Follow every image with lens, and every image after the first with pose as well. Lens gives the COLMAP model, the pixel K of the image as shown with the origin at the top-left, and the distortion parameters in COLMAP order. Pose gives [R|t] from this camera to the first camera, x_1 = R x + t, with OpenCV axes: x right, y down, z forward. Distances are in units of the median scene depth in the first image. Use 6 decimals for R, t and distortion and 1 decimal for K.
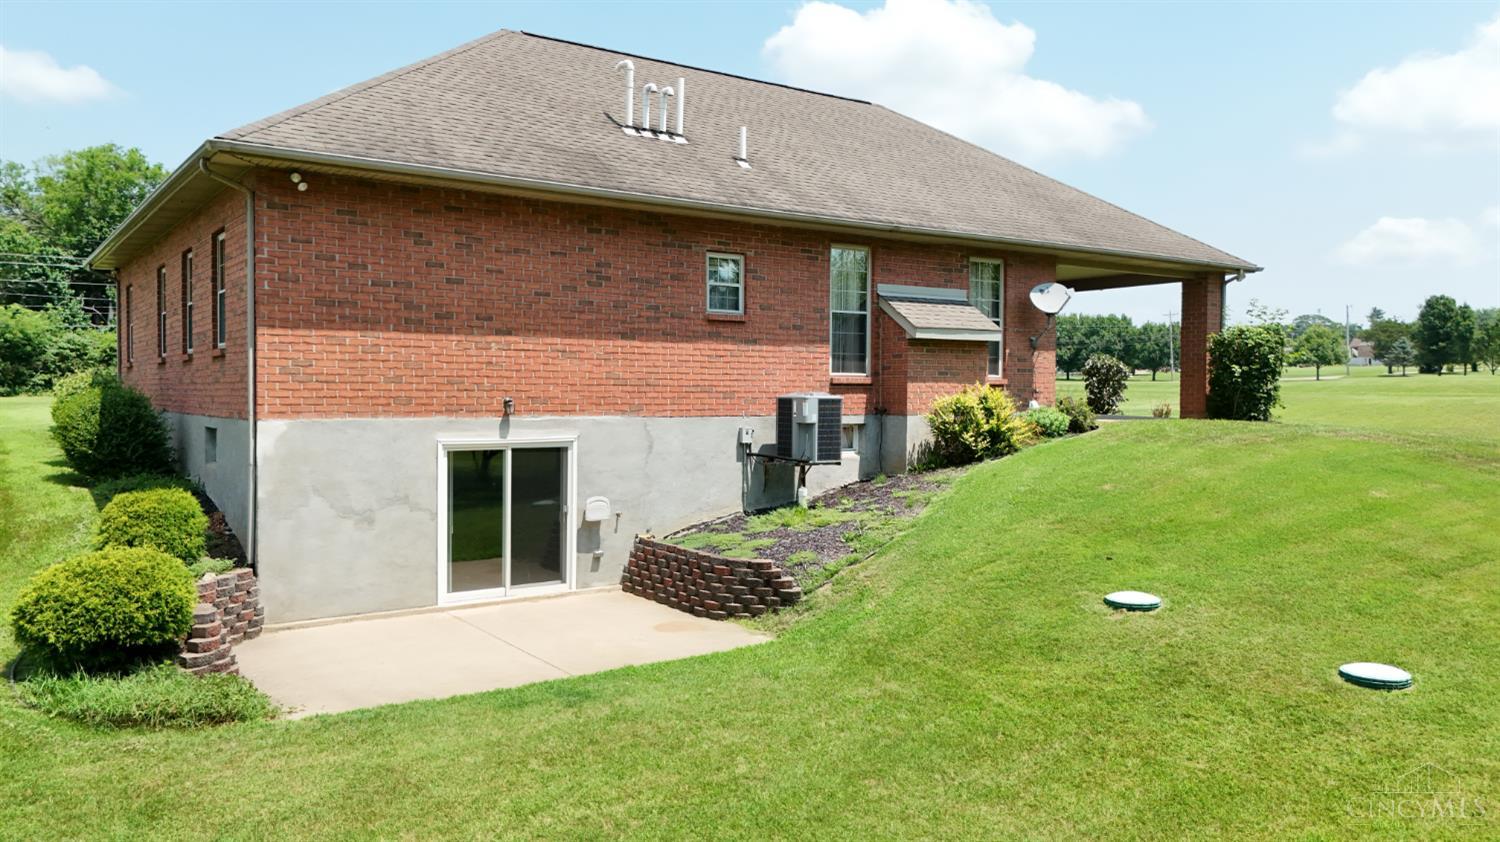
lens RADIAL K [[1087.2, 0, 750.0], [0, 1087.2, 421.0], [0, 0, 1]] dist [-0.003732, -0.003689]
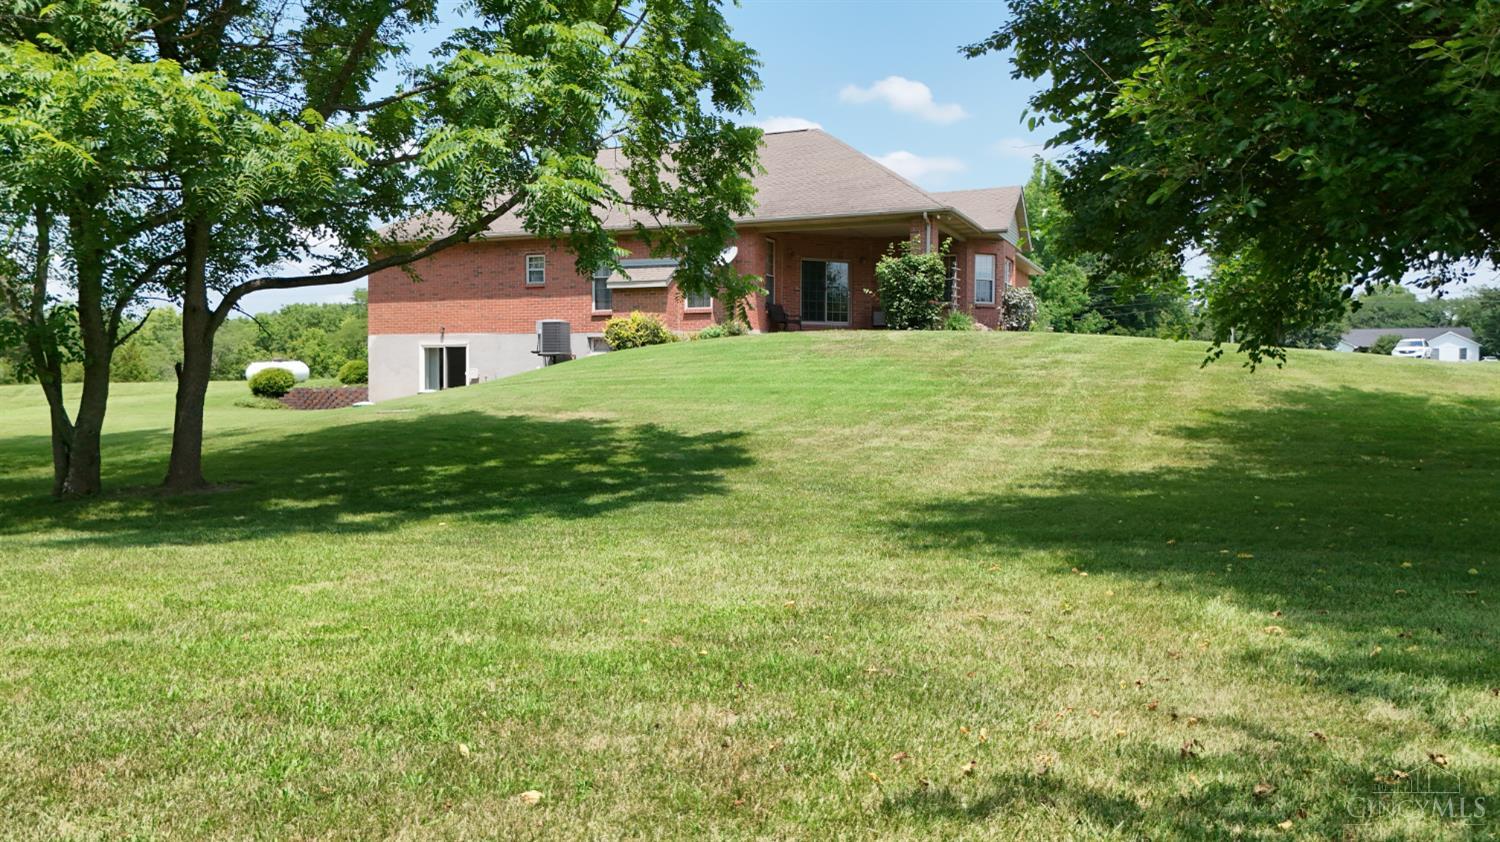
lens RADIAL K [[1087.2, 0, 750.0], [0, 1087.2, 421.0], [0, 0, 1]] dist [-0.003732, -0.003689]
pose [[0.558938, 0.027492, -0.828754, 2.085218], [-0.019817, 0.999608, 0.019794, 0.123592], [0.828973, 0.005360, 0.559264, 0.190773]]
